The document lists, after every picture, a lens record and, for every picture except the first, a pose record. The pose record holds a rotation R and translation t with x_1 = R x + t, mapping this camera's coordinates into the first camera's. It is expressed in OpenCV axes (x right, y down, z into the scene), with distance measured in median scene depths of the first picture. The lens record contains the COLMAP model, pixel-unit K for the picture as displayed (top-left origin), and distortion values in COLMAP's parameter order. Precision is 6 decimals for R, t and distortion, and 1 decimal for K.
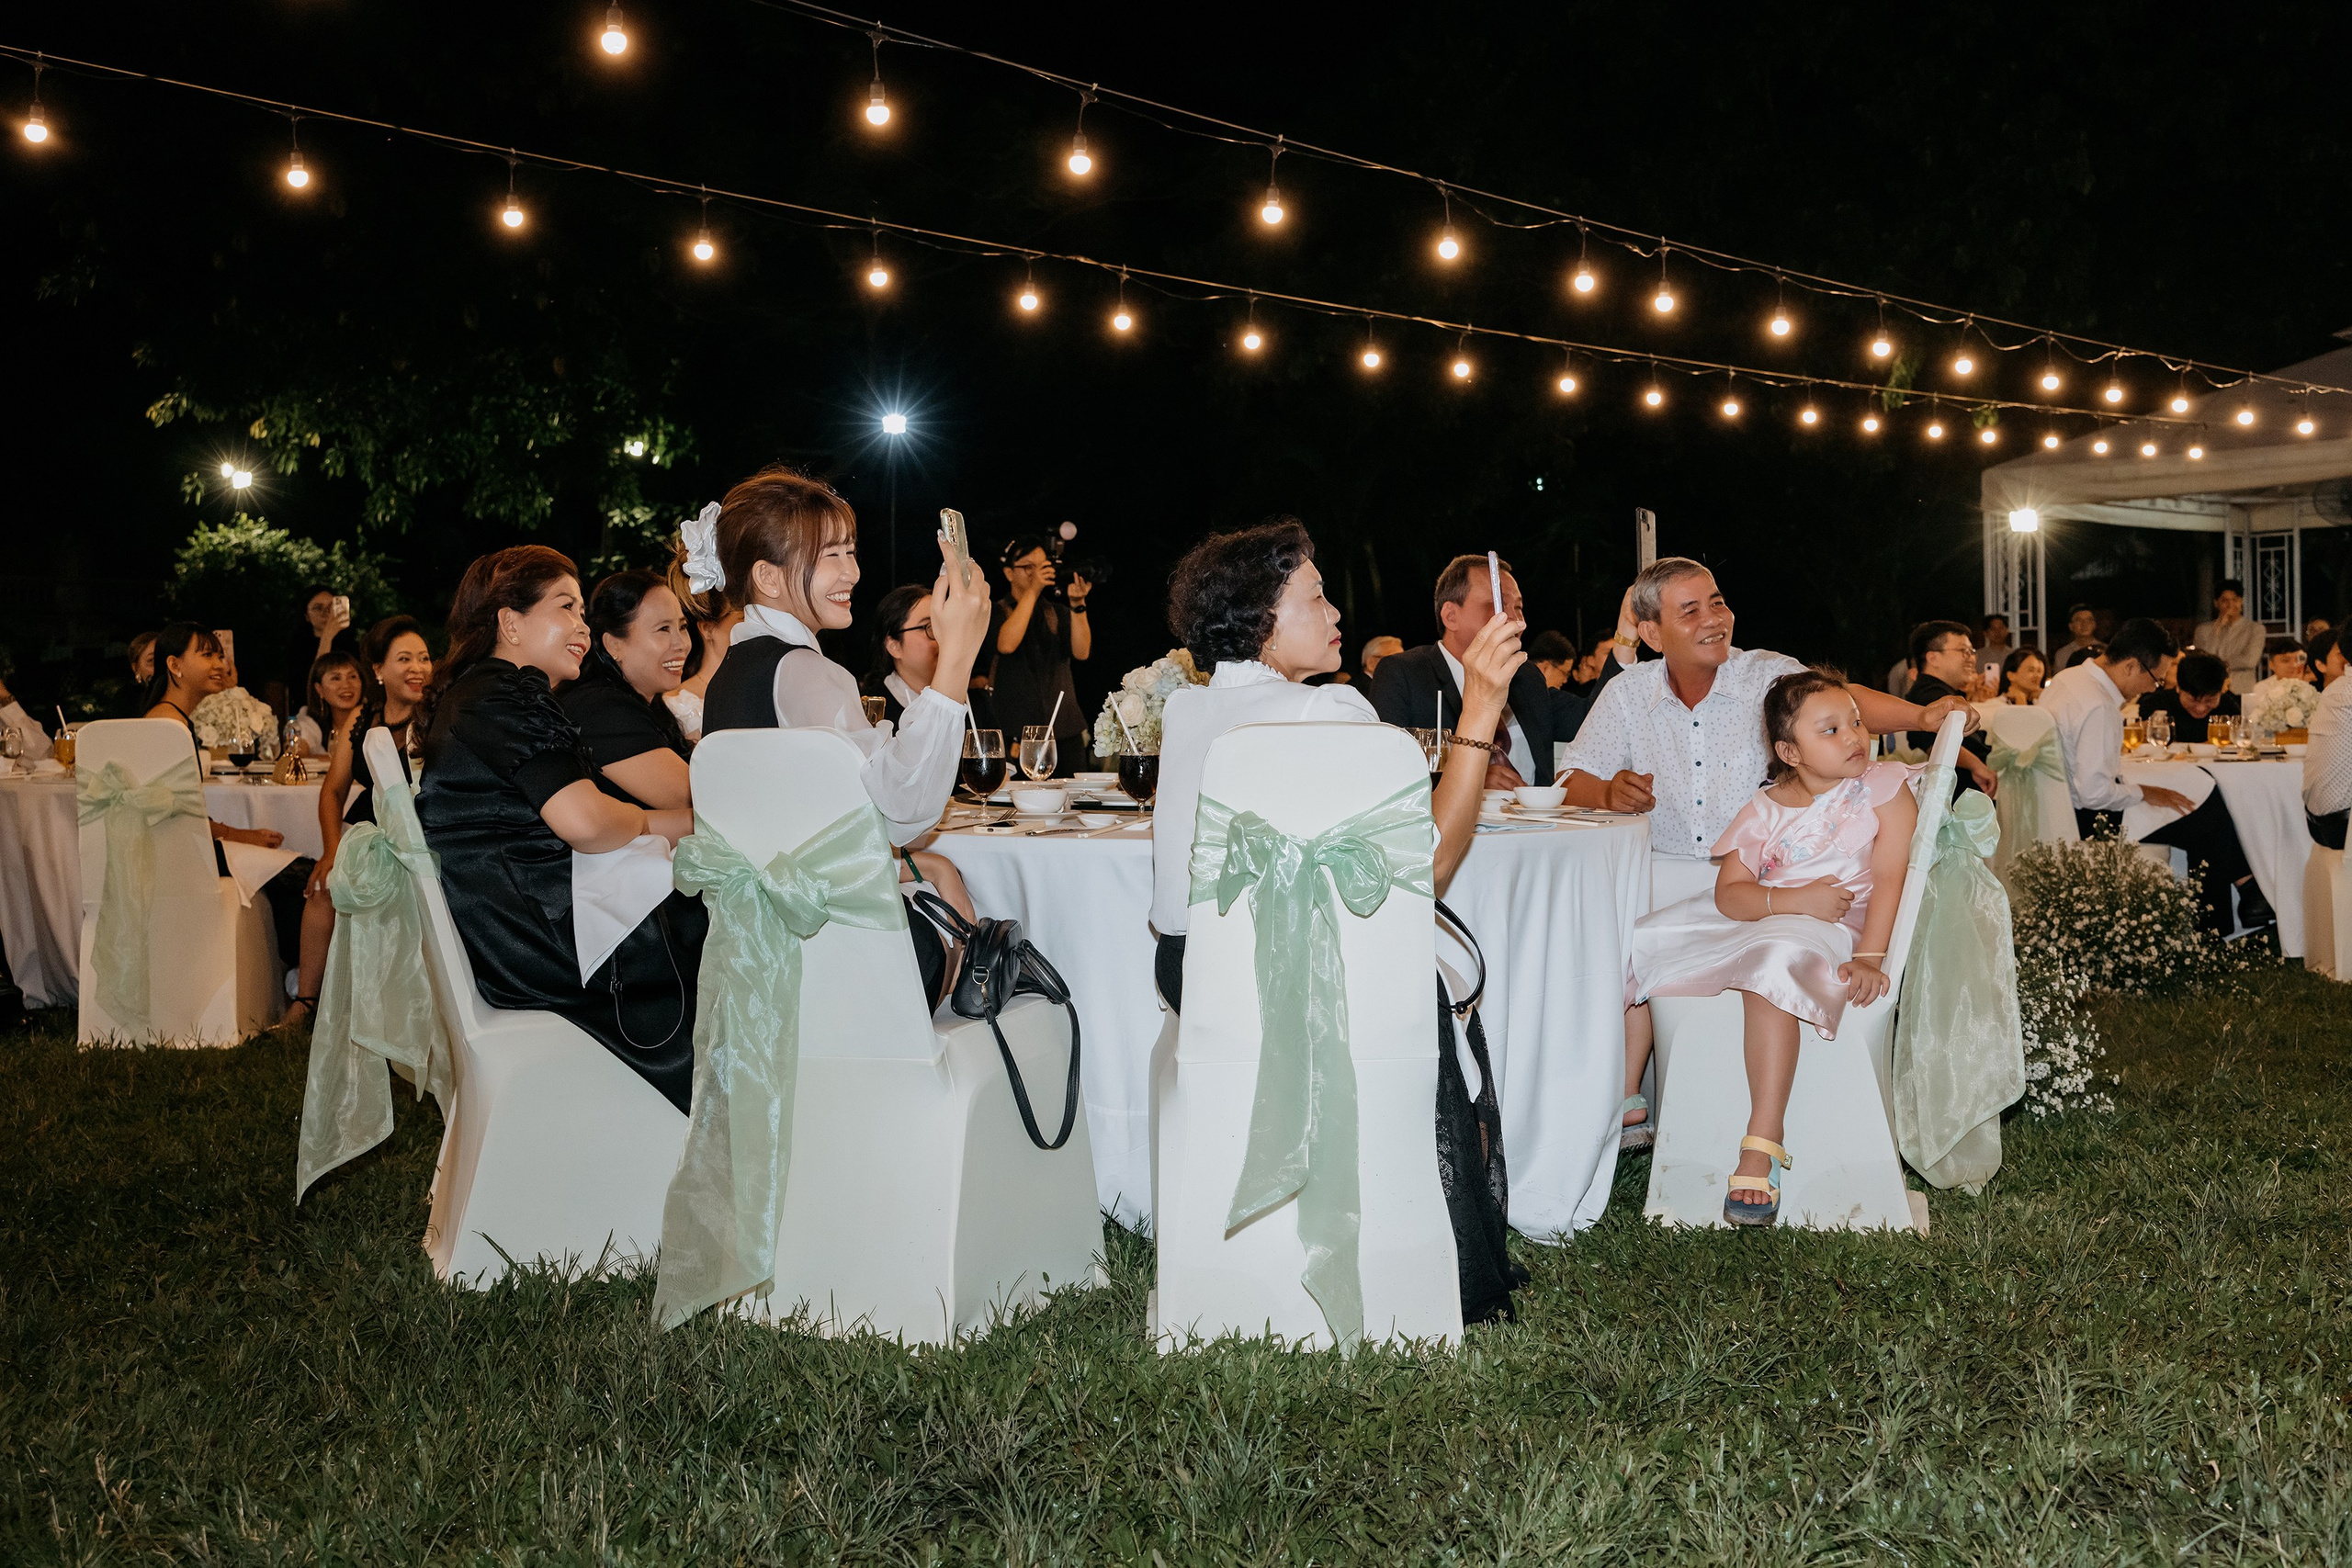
lens RADIAL K [[2340.6, 0, 1173.6], [0, 2340.6, 780.5], [0, 0, 1]] dist [0.016246, 0.000000]
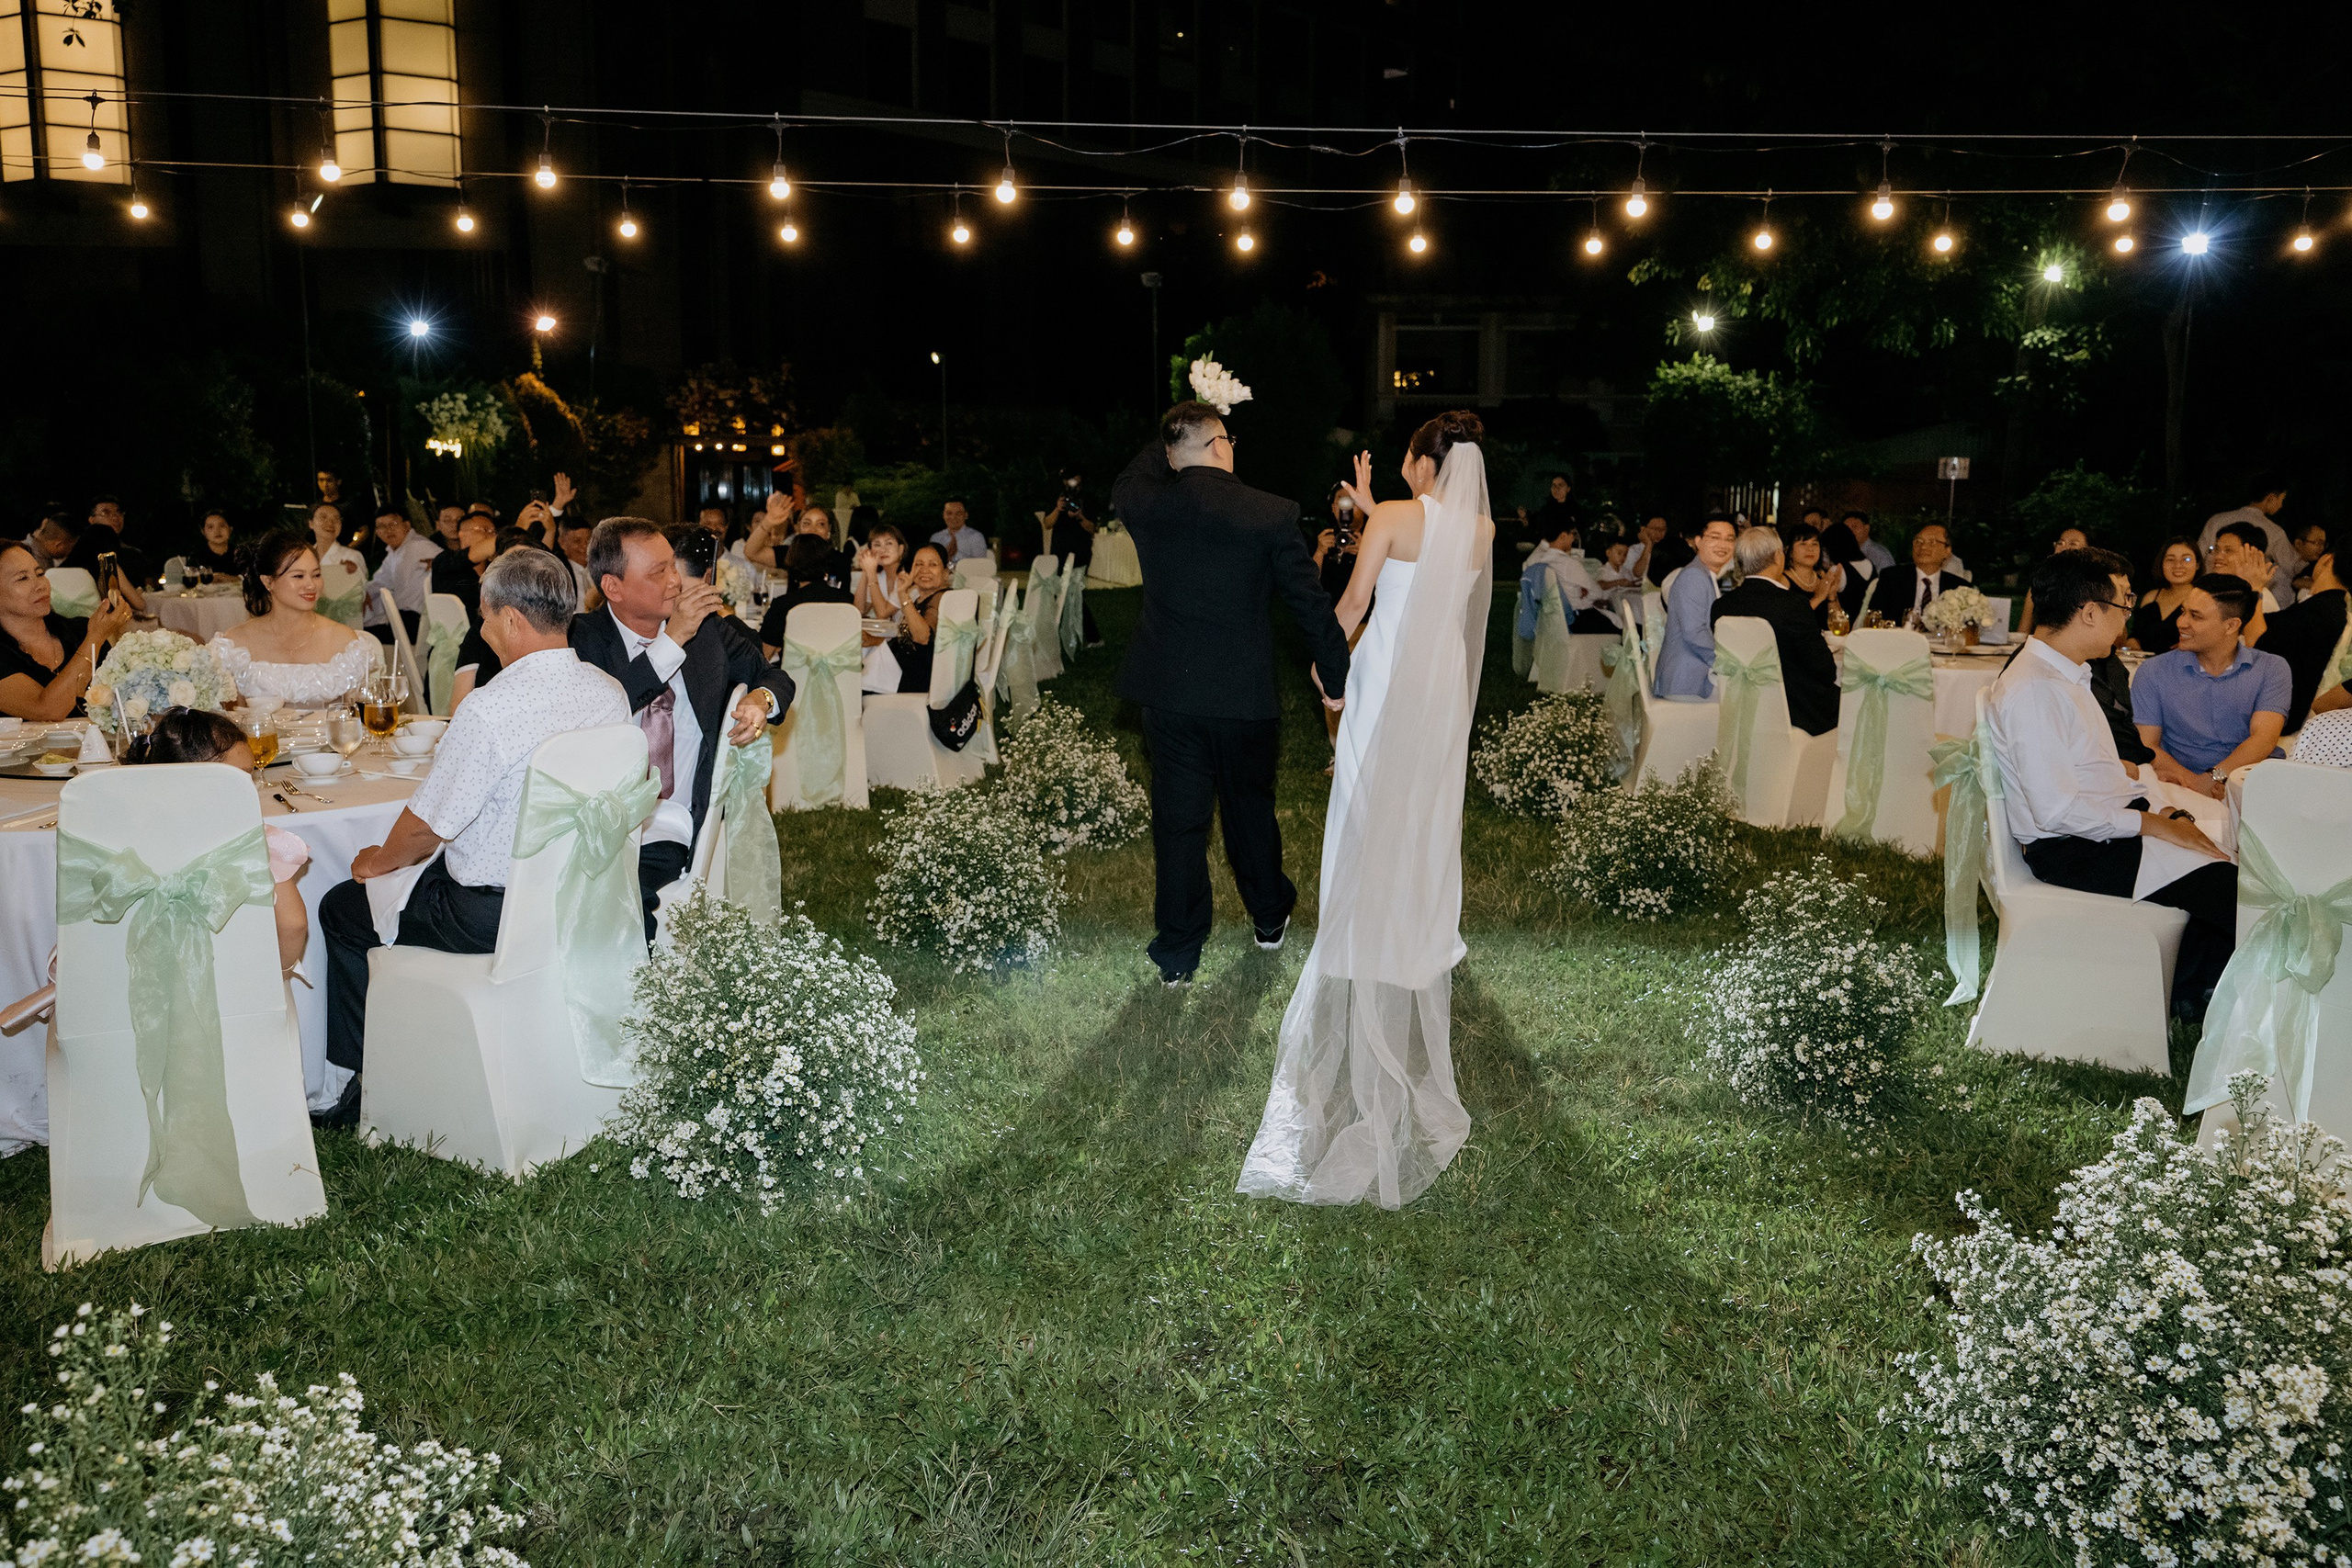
lens RADIAL K [[1866.6, 0, 1187.3], [0, 1866.6, 772.1], [0, 0, 1]] dist [-0.008507, 0.017260]
pose [[0.683469, 0.125178, -0.719167, 0.194945], [-0.035859, 0.989755, 0.138197, -0.023129], [0.729098, -0.068665, 0.680956, 0.126316]]
